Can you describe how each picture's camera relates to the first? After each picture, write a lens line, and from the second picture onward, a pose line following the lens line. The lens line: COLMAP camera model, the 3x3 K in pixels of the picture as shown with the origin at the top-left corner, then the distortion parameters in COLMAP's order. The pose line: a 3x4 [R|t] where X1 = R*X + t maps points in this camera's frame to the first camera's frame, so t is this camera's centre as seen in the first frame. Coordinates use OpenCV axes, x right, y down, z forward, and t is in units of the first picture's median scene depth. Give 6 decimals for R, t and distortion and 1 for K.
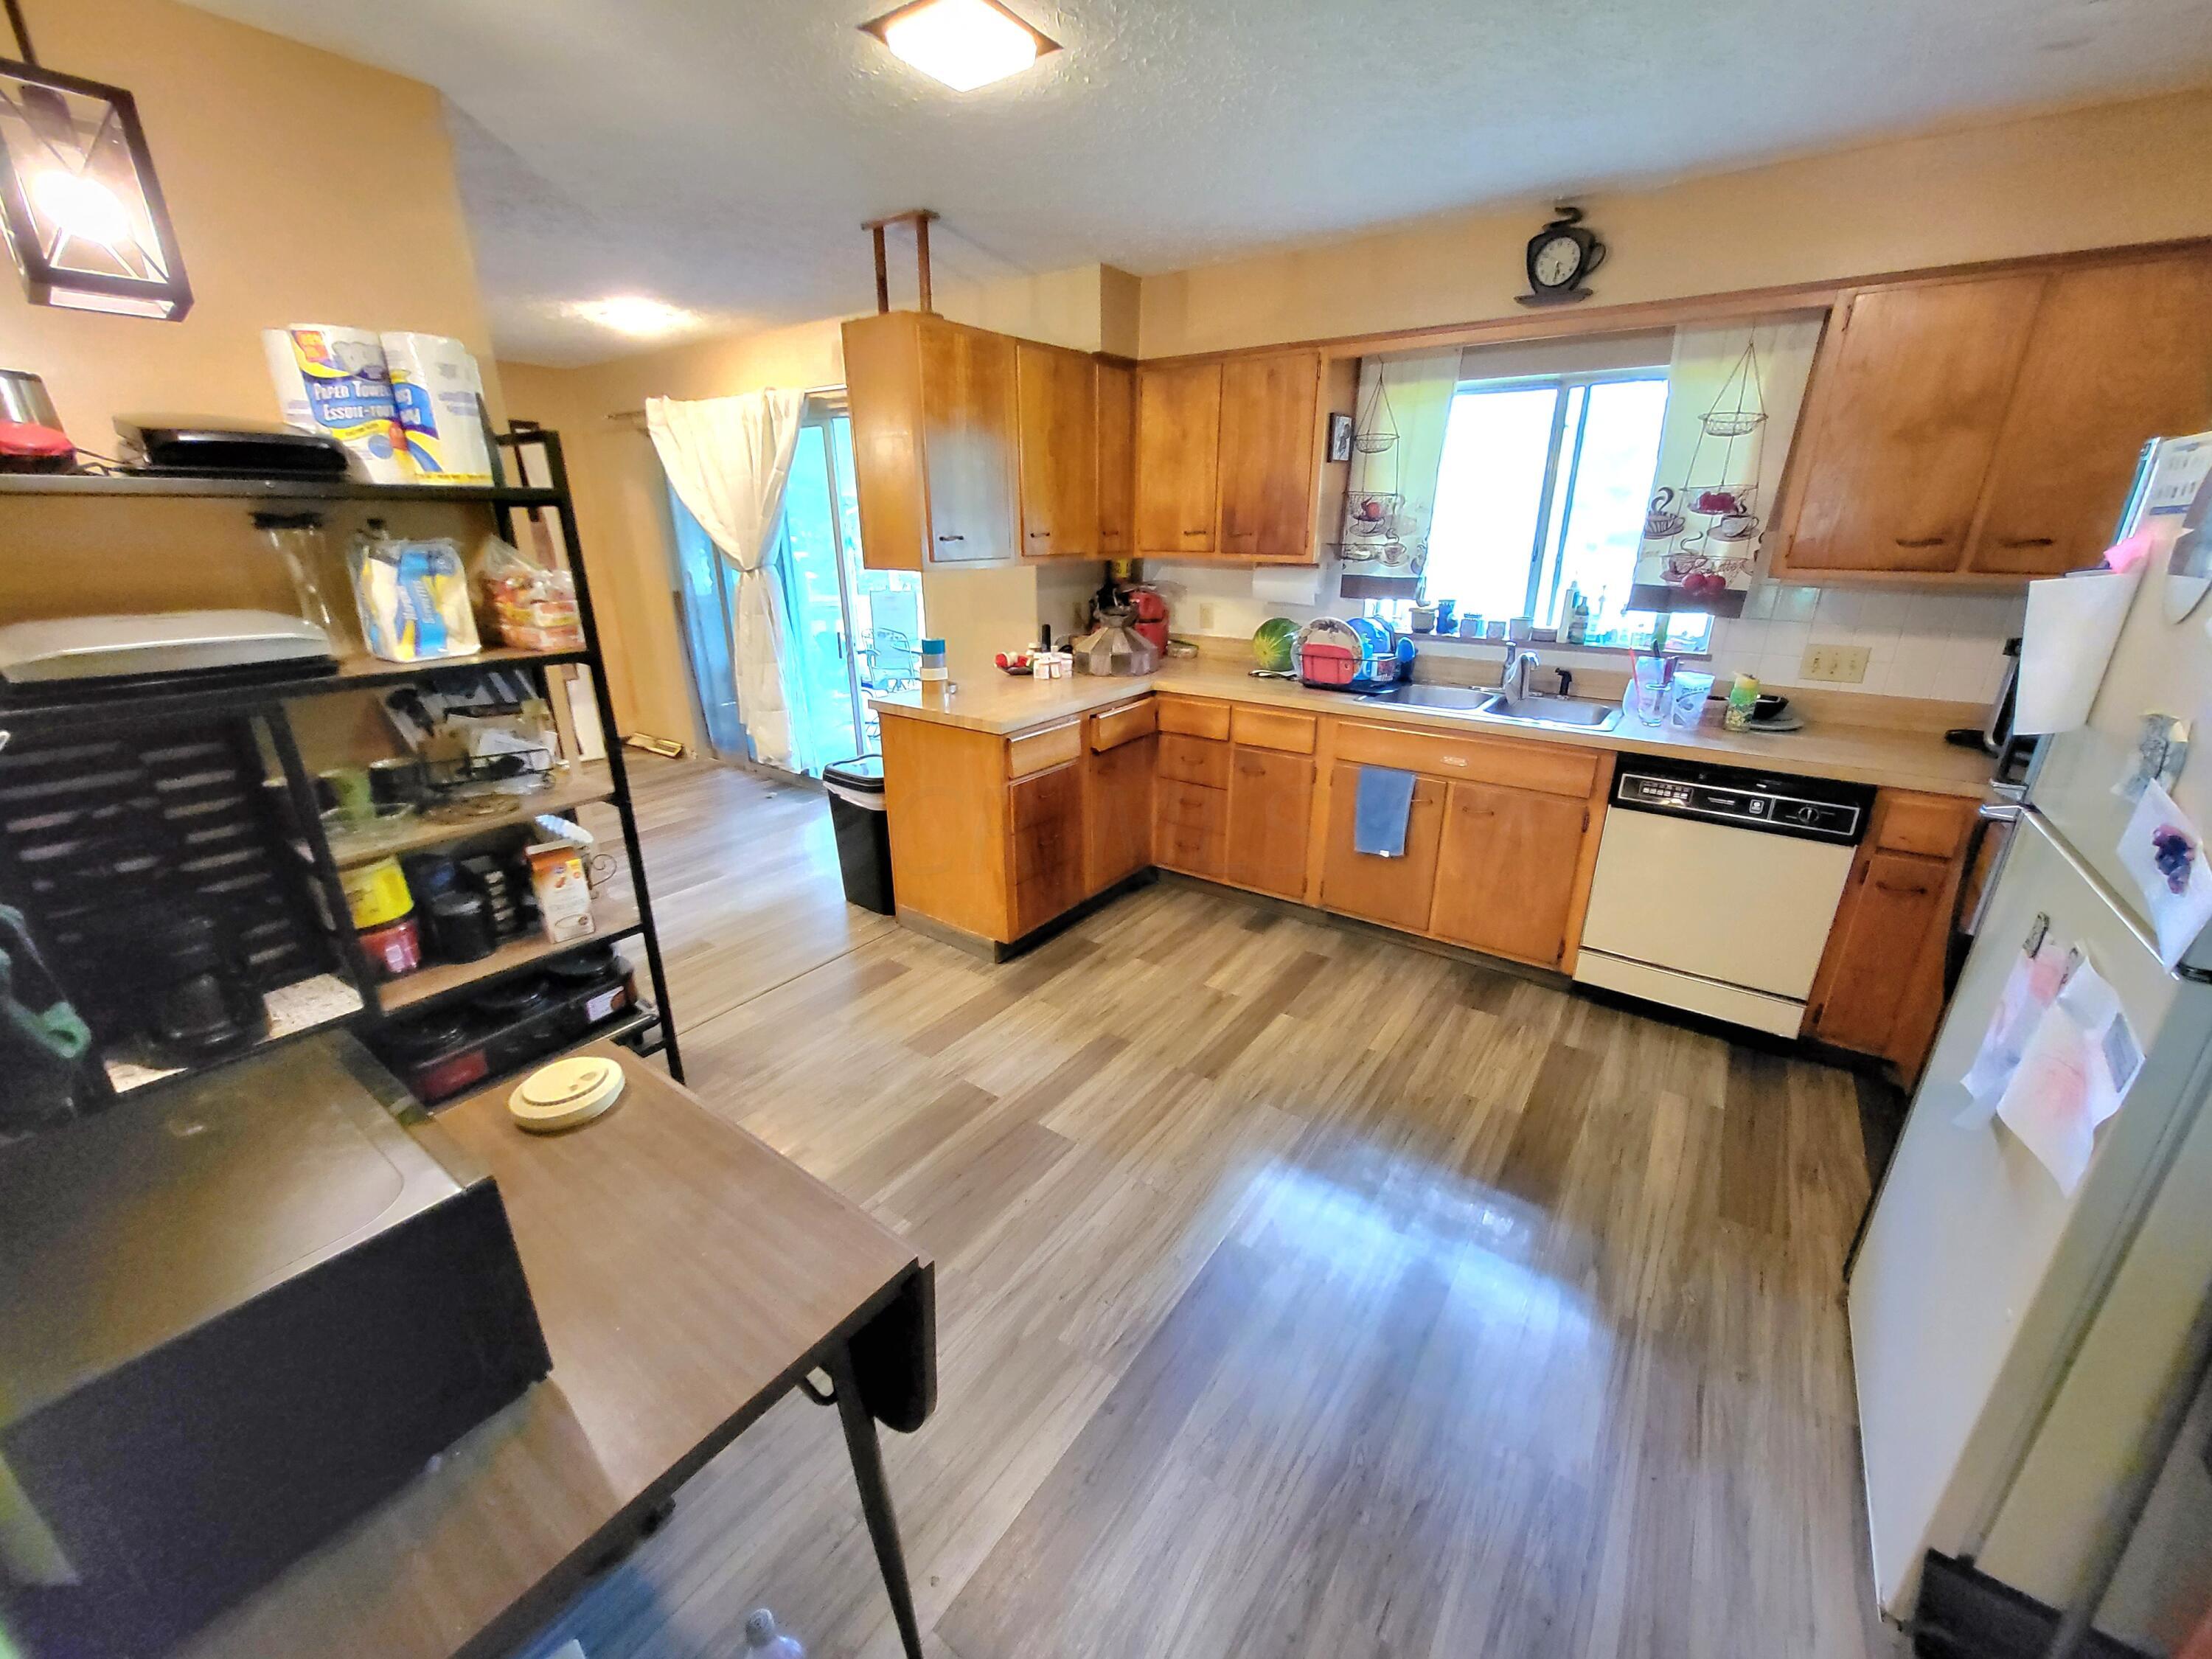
lens RADIAL K [[873.7, 0, 1111.7], [0, 873.7, 826.2], [0, 0, 1]] dist [0.002730, -0.002153]
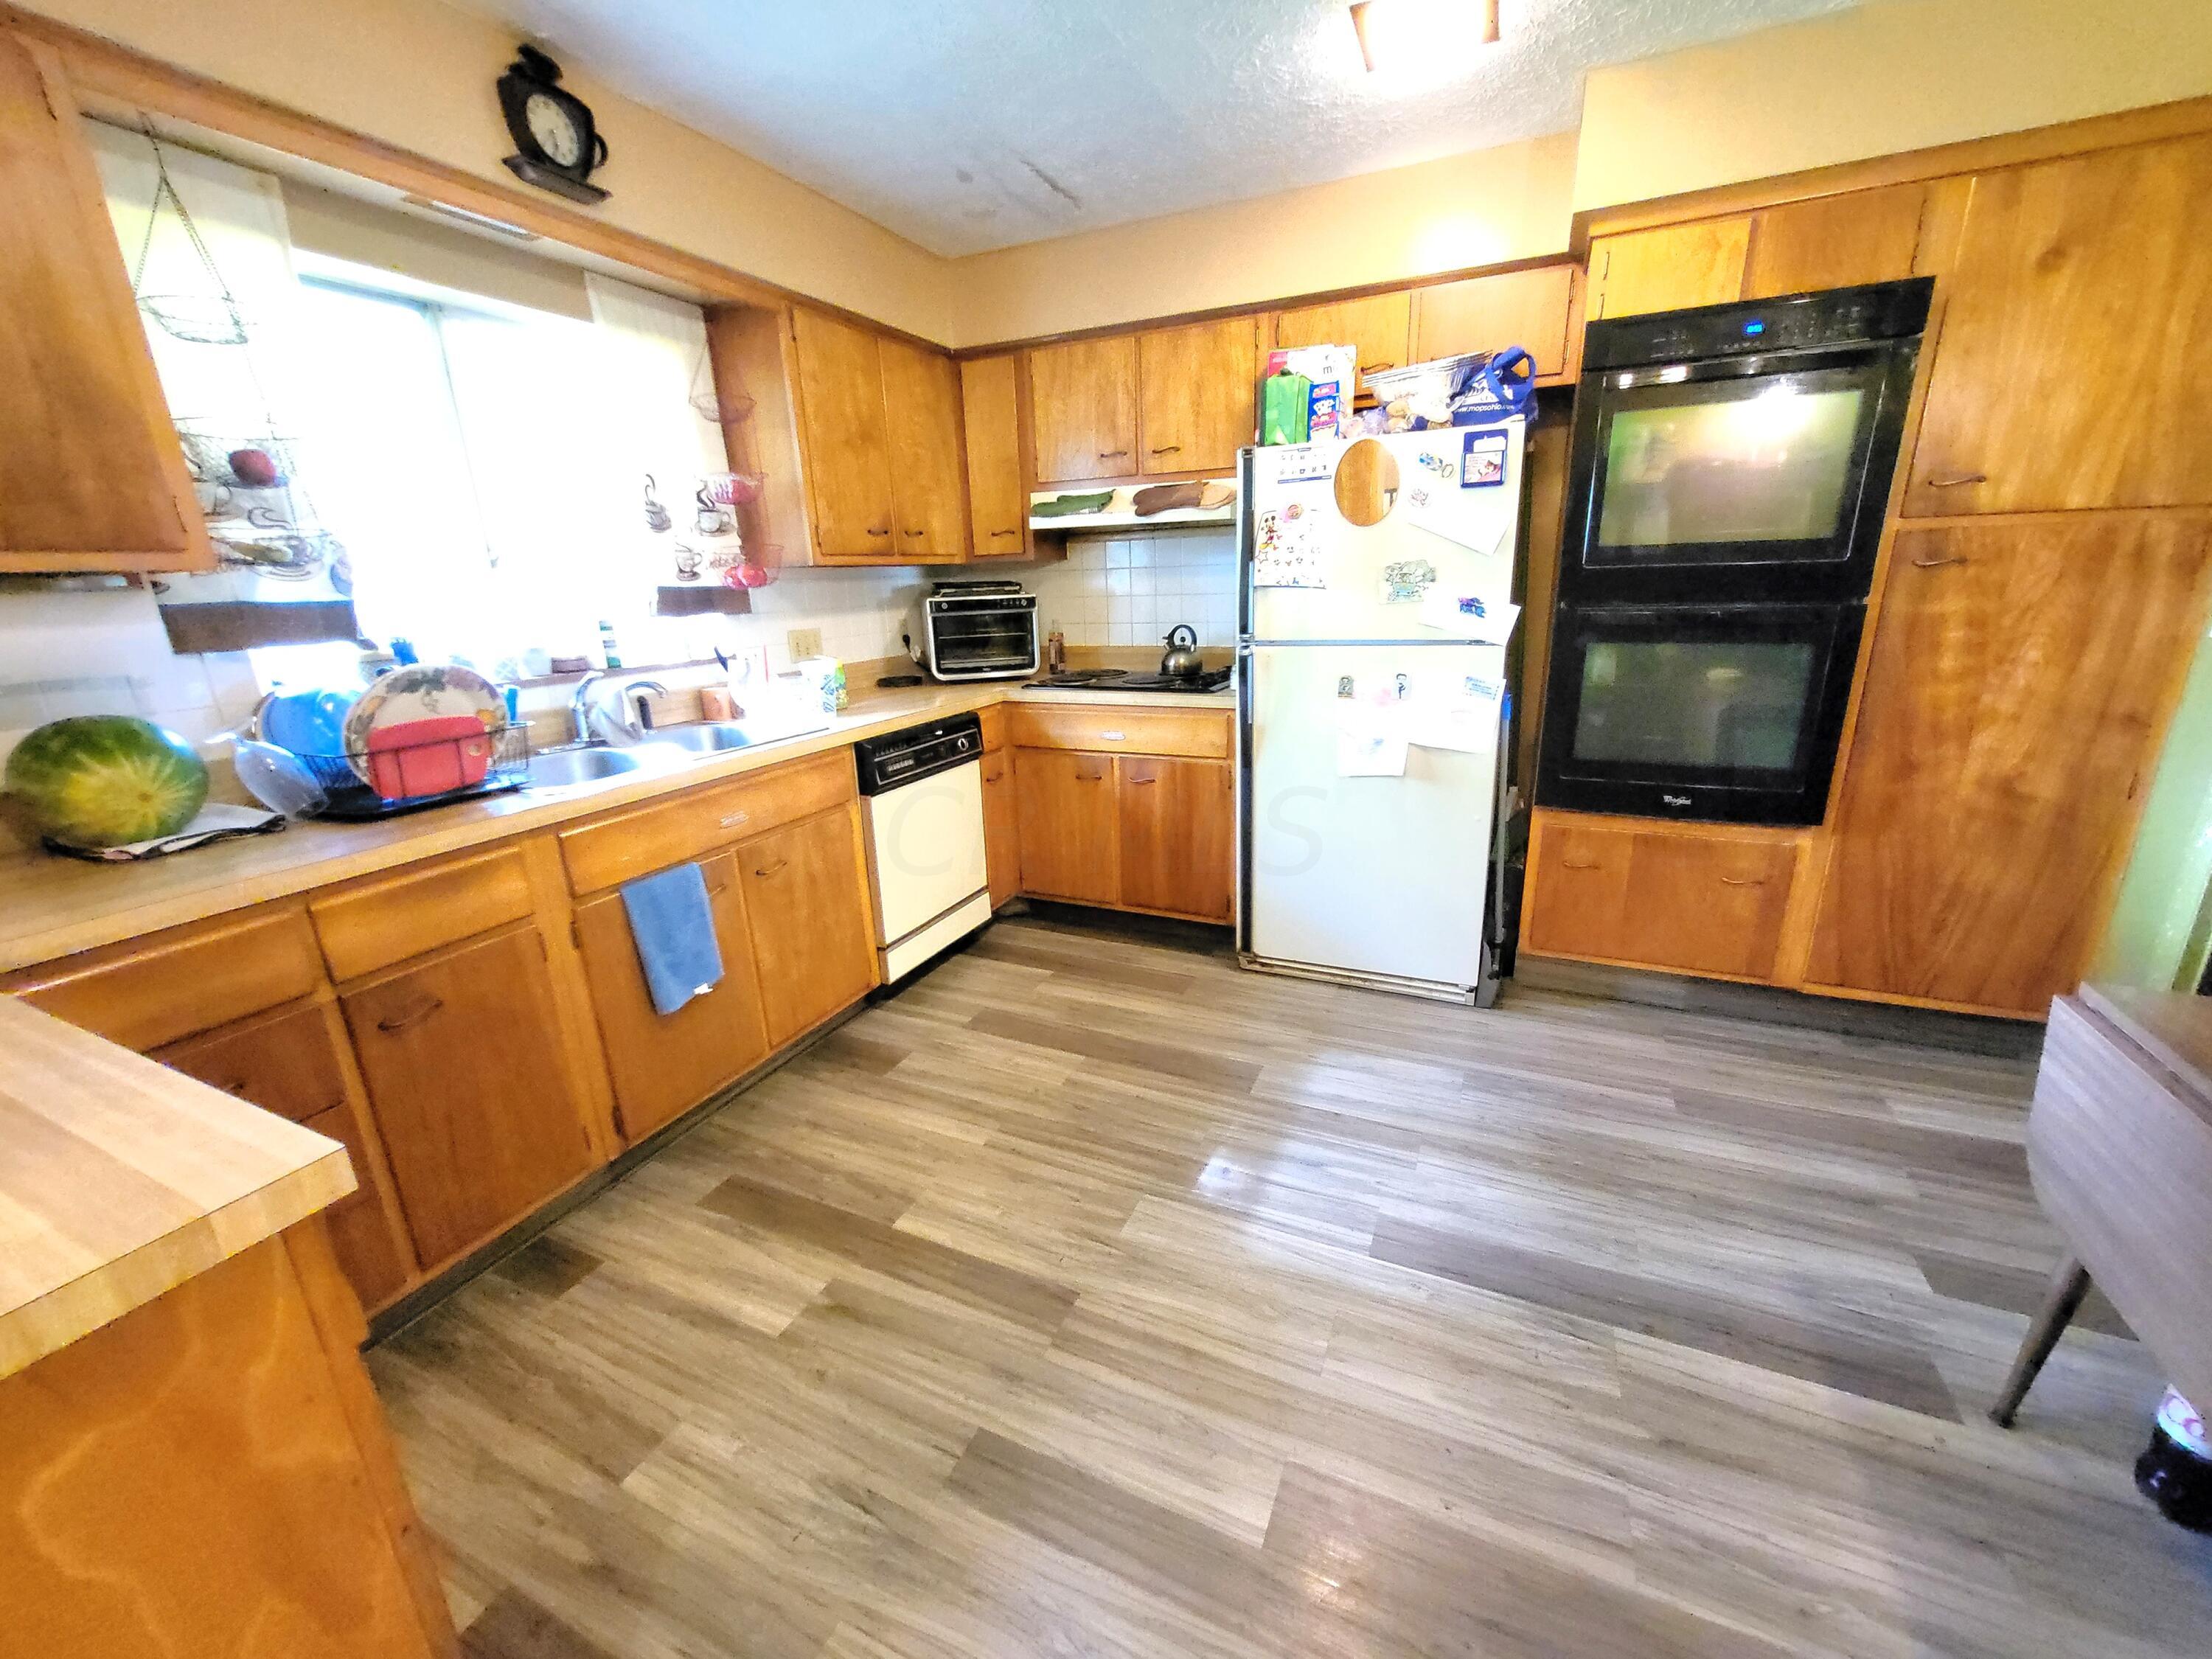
lens RADIAL K [[873.7, 0, 1111.7], [0, 873.7, 826.2], [0, 0, 1]] dist [0.002730, -0.002153]
pose [[-0.192375, -0.272630, 0.942690, -0.393740], [0.353519, 0.876880, 0.325740, -0.214107], [-0.915432, 0.395923, -0.072310, 0.840660]]
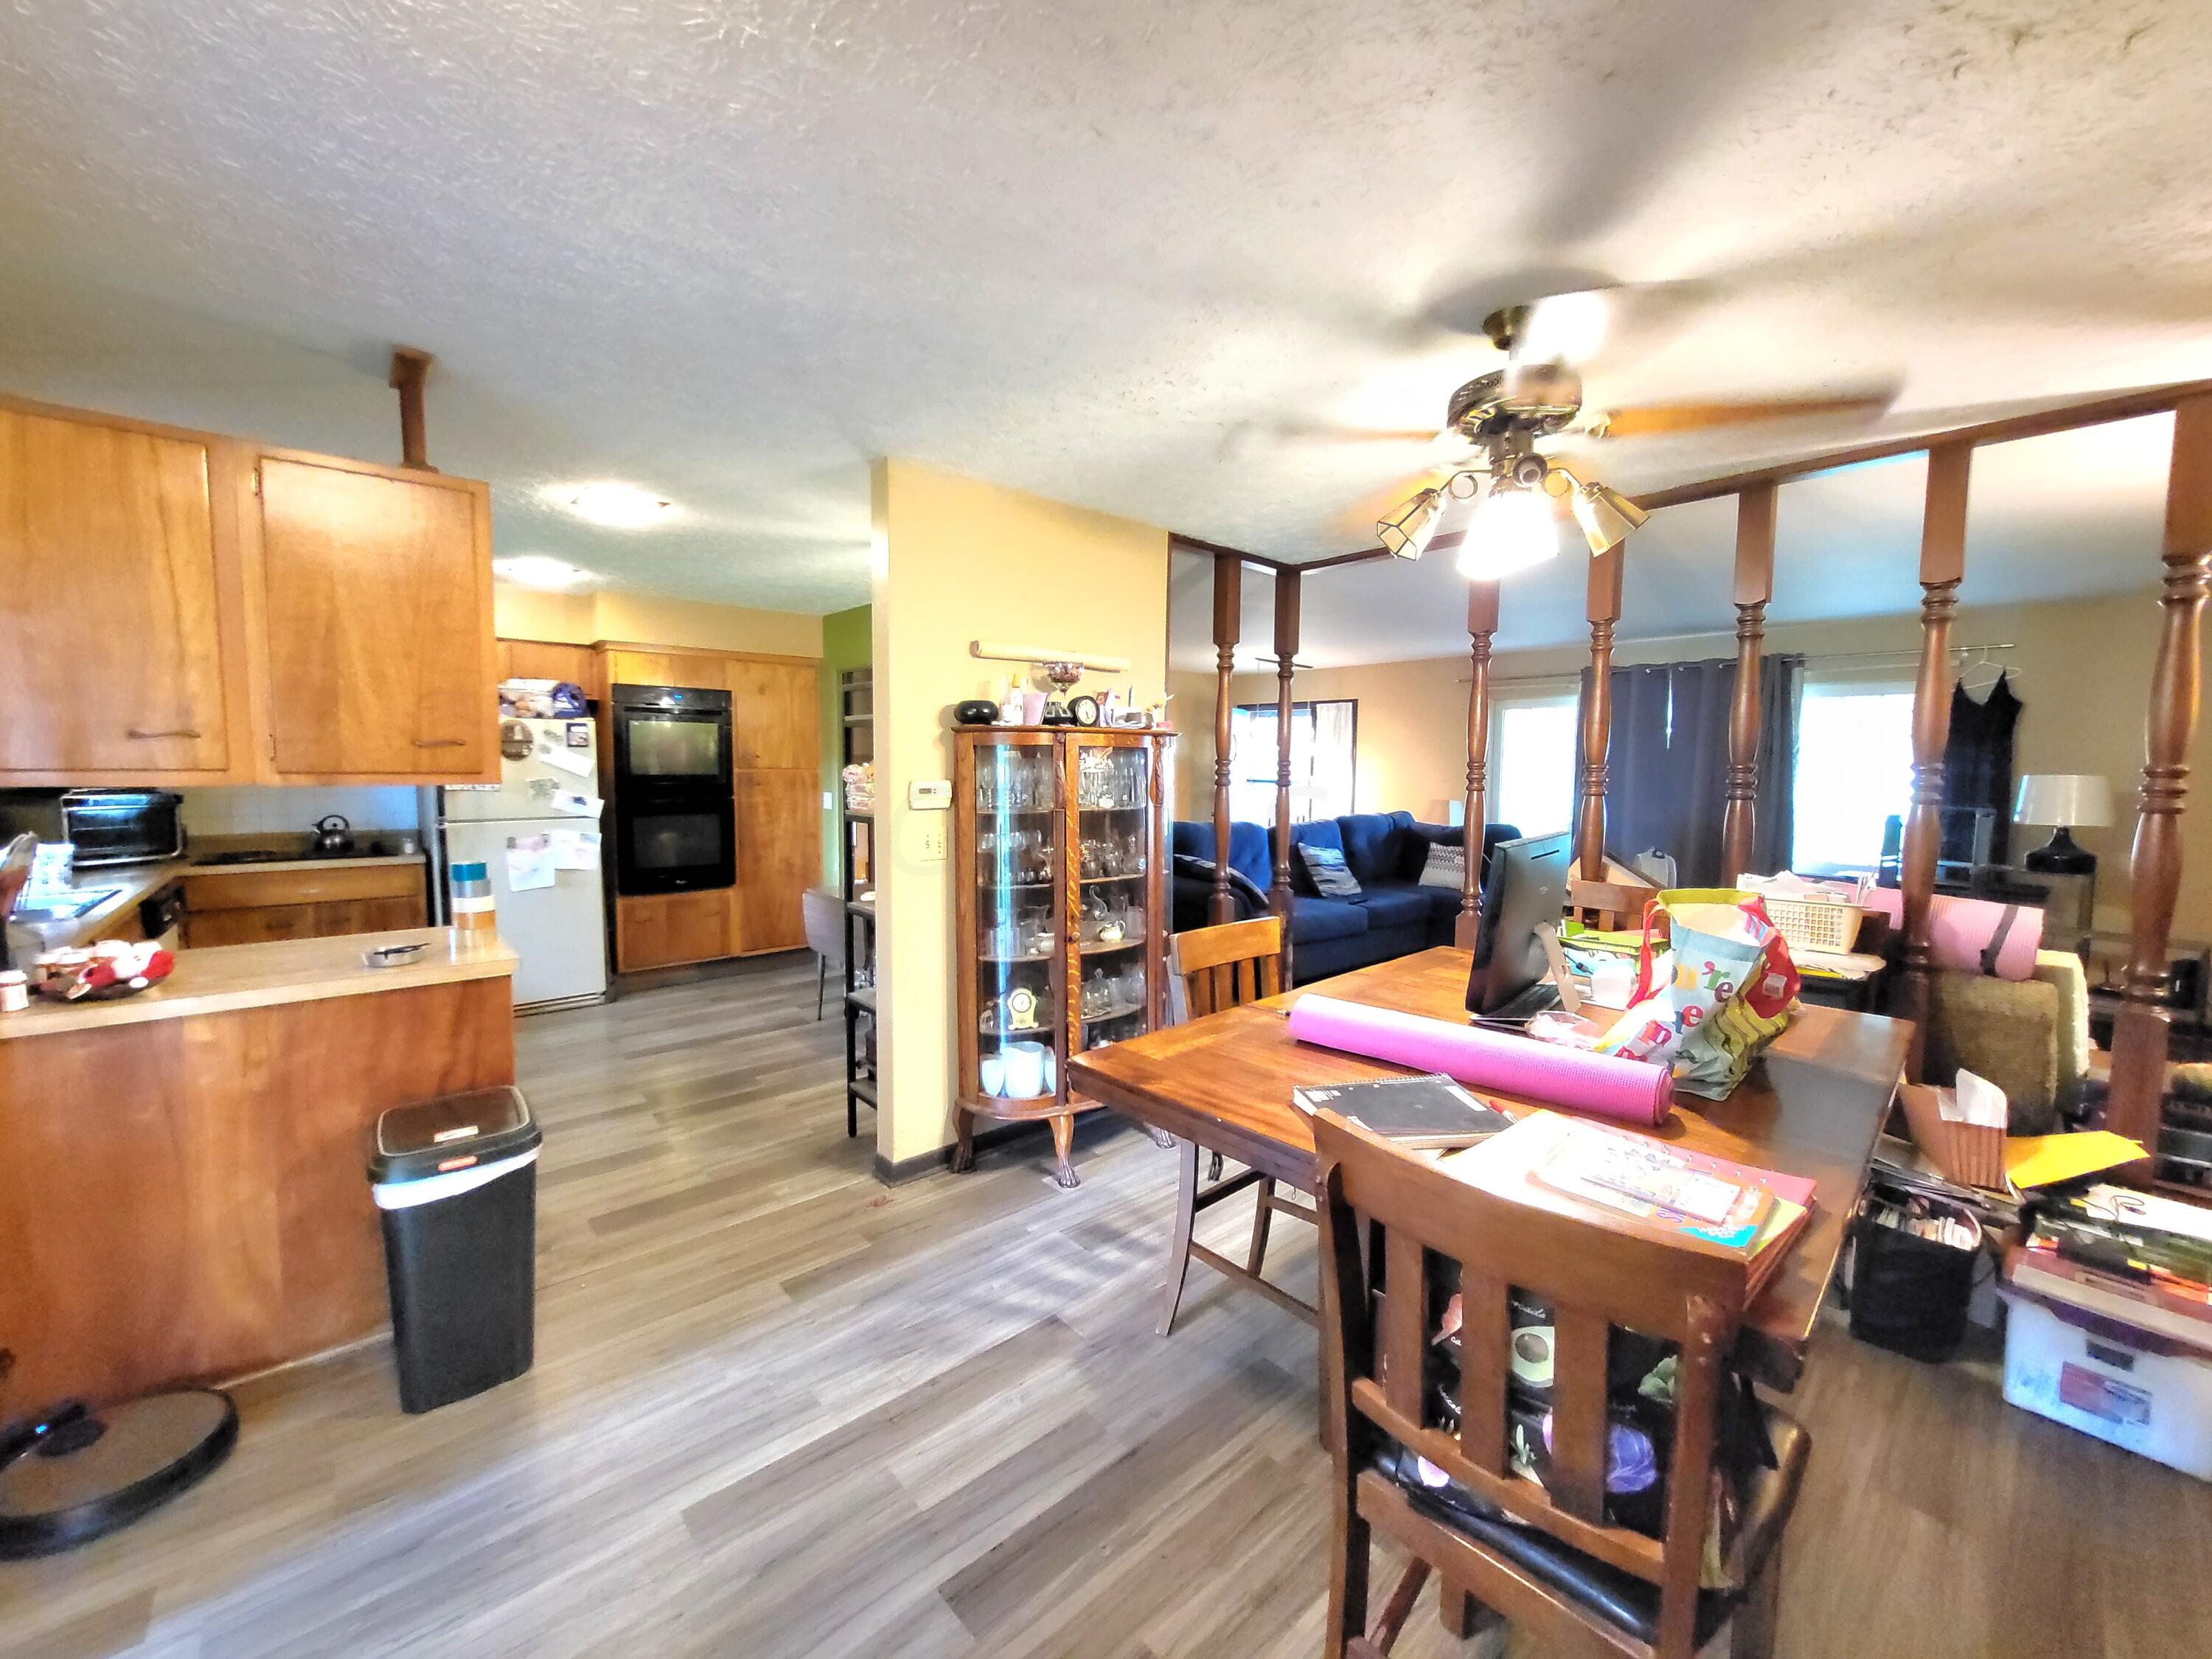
lens RADIAL K [[899.8, 0, 1106.2], [0, 899.8, 834.3], [0, 0, 1]] dist [0.000758, -0.000158]
pose [[-0.964366, -0.036789, 0.262003, -1.155872], [0.073838, 0.913515, 0.400049, -0.609333], [-0.254061, 0.405139, -0.878246, 1.780665]]
